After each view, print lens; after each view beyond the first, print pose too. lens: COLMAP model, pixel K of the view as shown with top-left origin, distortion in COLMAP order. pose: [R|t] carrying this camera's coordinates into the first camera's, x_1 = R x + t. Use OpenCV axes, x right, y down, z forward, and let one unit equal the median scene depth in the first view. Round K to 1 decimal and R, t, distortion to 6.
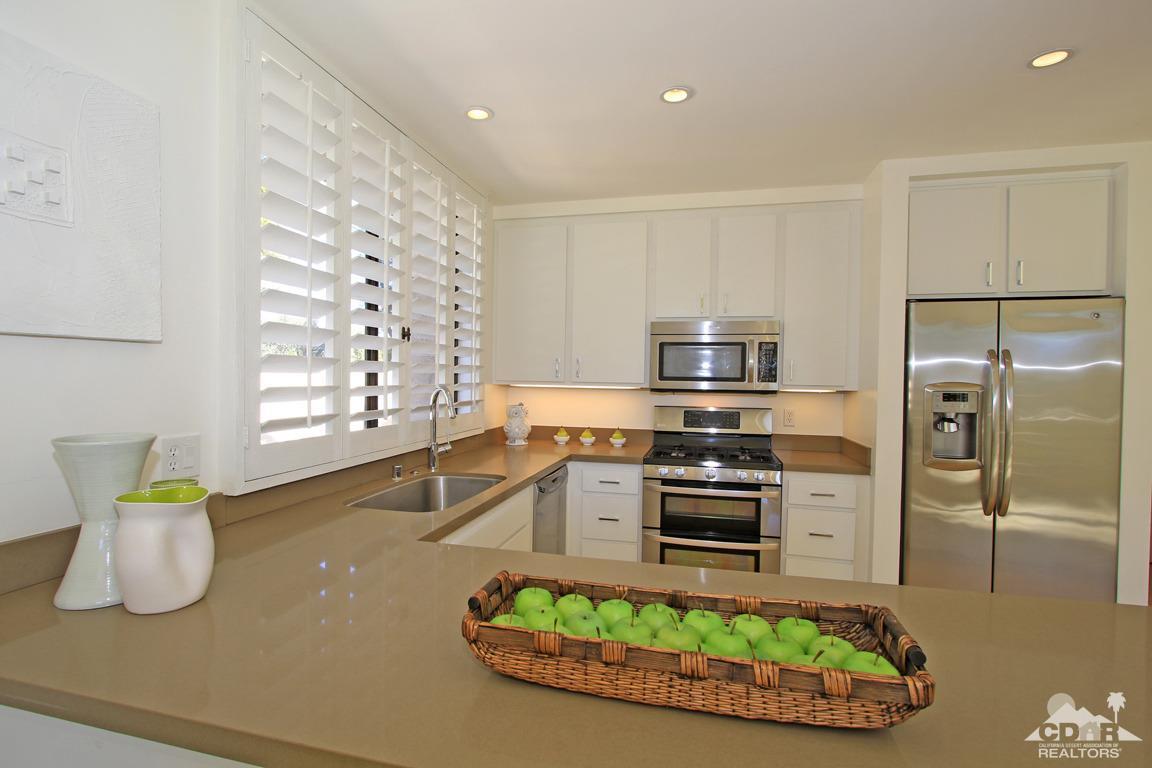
lens RADIAL K [[558.8, 0, 577.5], [0, 558.8, 386.5], [0, 0, 1]] dist [-0.000280, -0.000180]
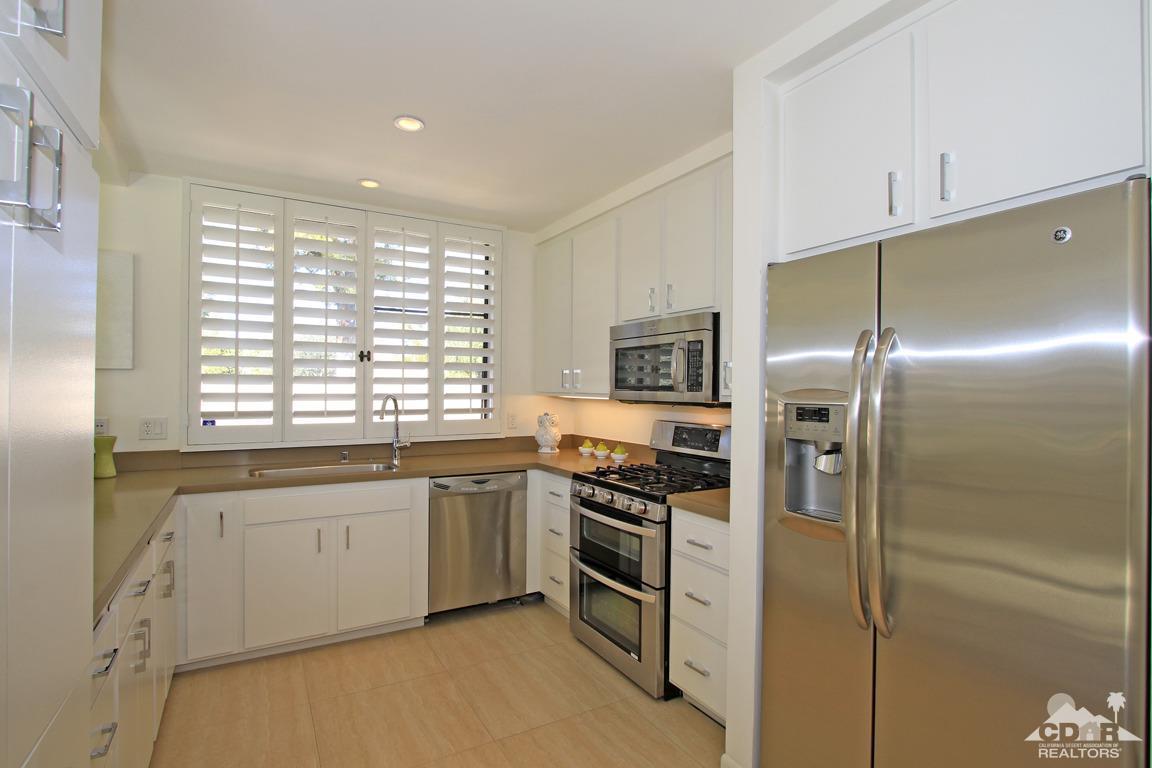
lens RADIAL K [[558.8, 0, 585.6], [0, 558.8, 380.8], [0, 0, 1]] dist [-0.000280, -0.000180]
pose [[0.696163, -0.017719, -0.717665, 0.864843], [-0.011813, 0.999277, -0.036131, 0.007292], [0.717786, 0.033631, 0.695451, 0.375030]]
